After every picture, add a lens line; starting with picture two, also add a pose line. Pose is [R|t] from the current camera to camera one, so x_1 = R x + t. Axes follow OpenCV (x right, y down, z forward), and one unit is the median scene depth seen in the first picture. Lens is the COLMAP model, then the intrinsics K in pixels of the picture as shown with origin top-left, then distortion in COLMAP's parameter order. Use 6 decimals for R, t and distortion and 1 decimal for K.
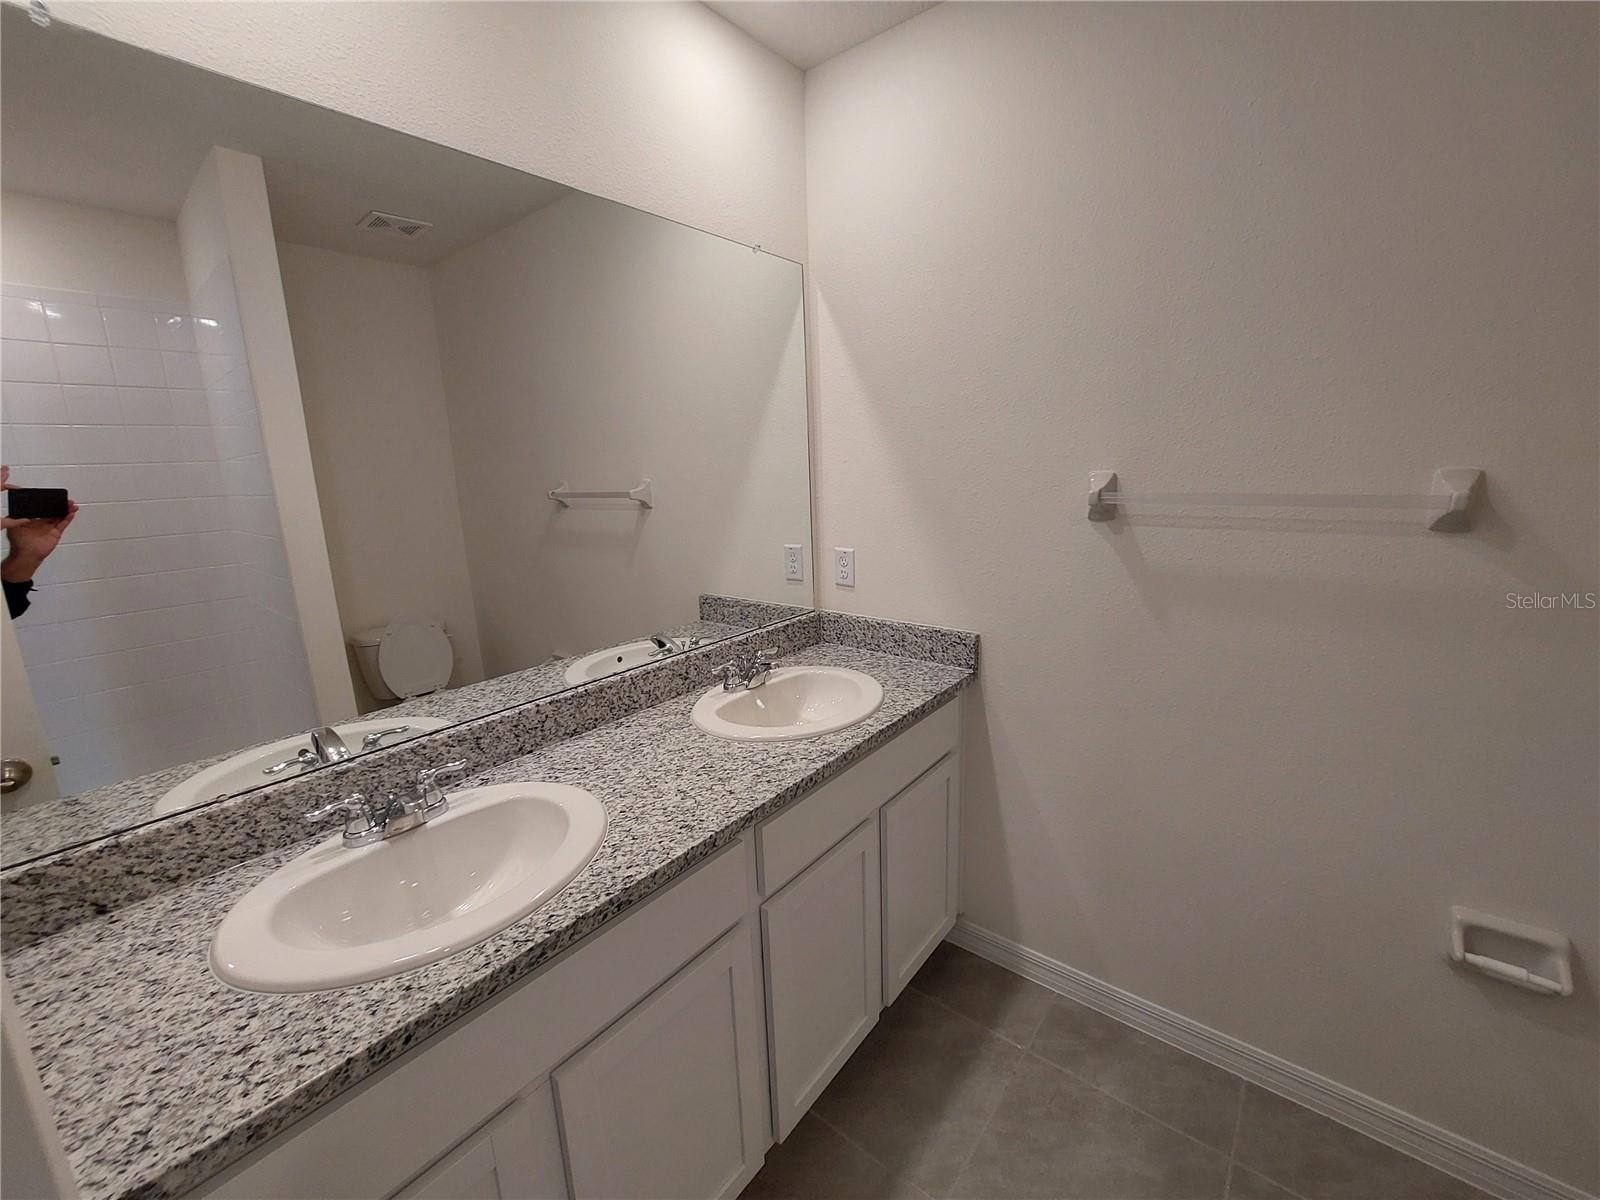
lens RADIAL K [[655.9, 0, 802.8], [0, 655.9, 599.3], [0, 0, 1]] dist [0.000296, 0.000086]
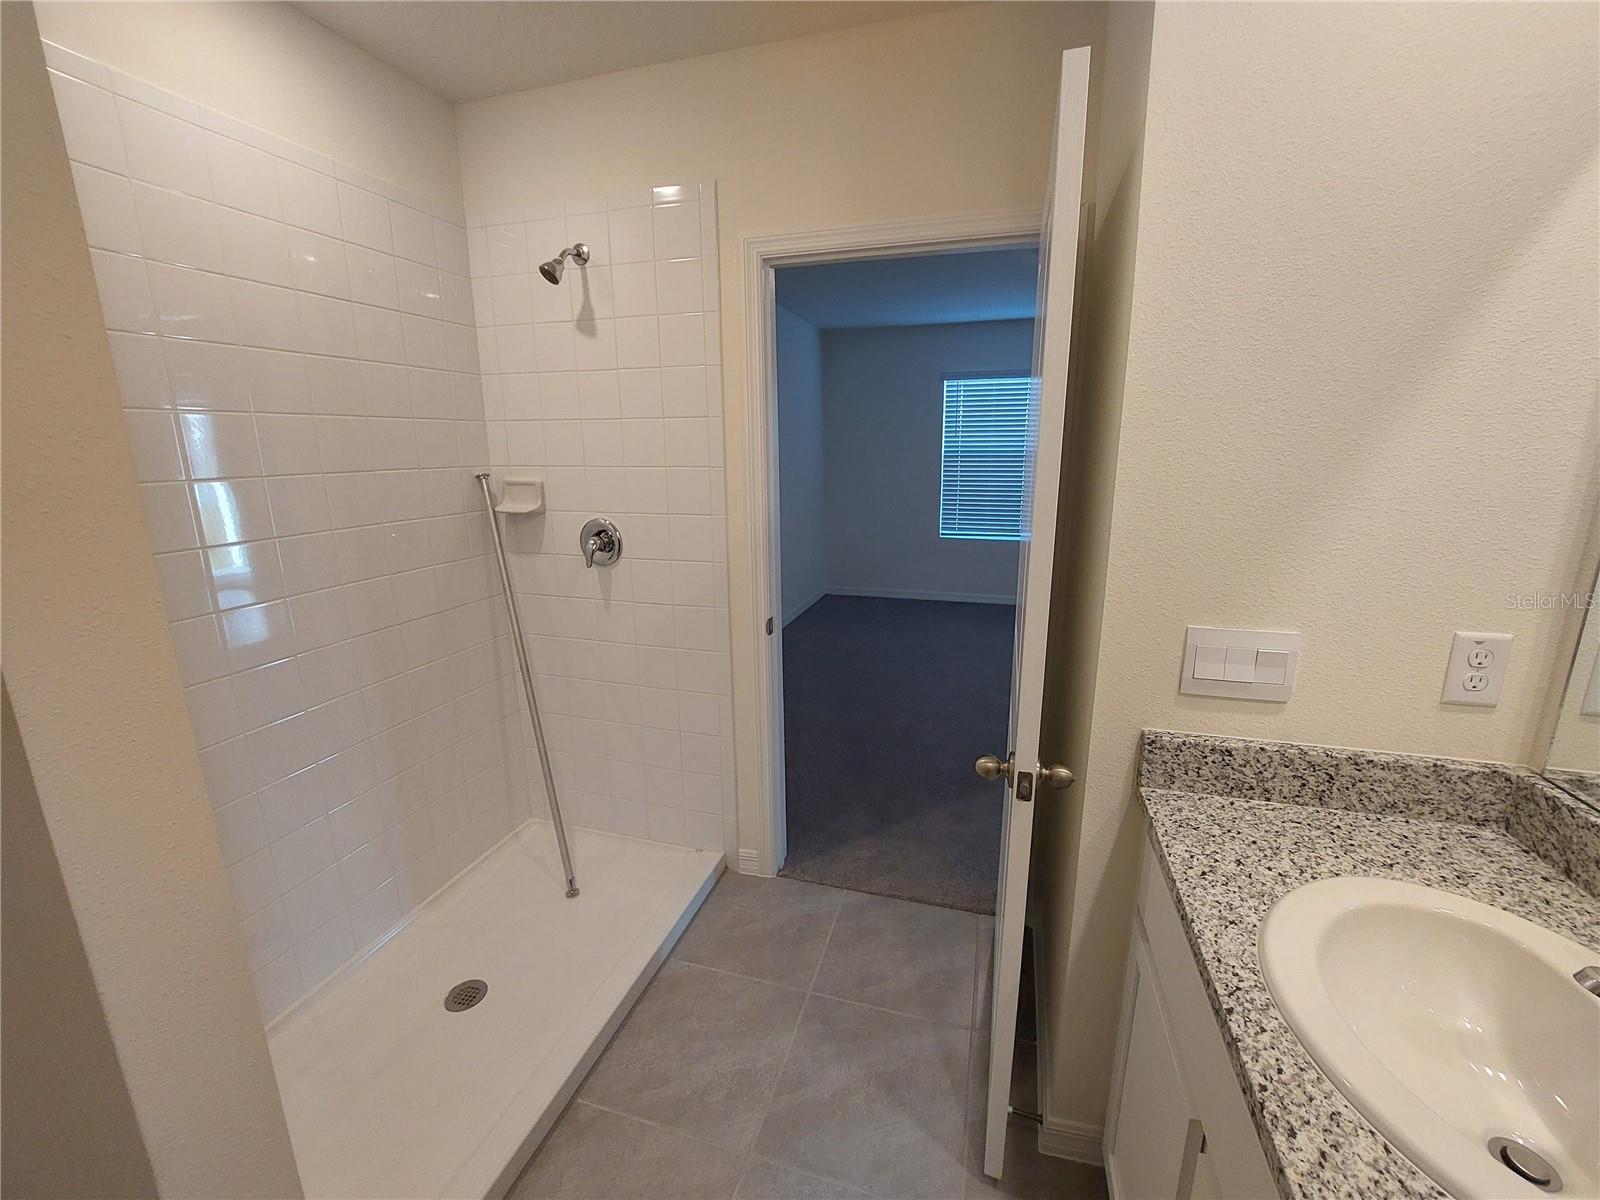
lens RADIAL K [[655.9, 0, 802.8], [0, 655.9, 597.8], [0, 0, 1]] dist [0.000296, 0.000086]
pose [[-0.927074, 0.128271, -0.352250, 0.351677], [-0.034350, 0.906620, 0.420547, -0.311431], [0.373301, 0.401978, -0.836098, 1.270372]]
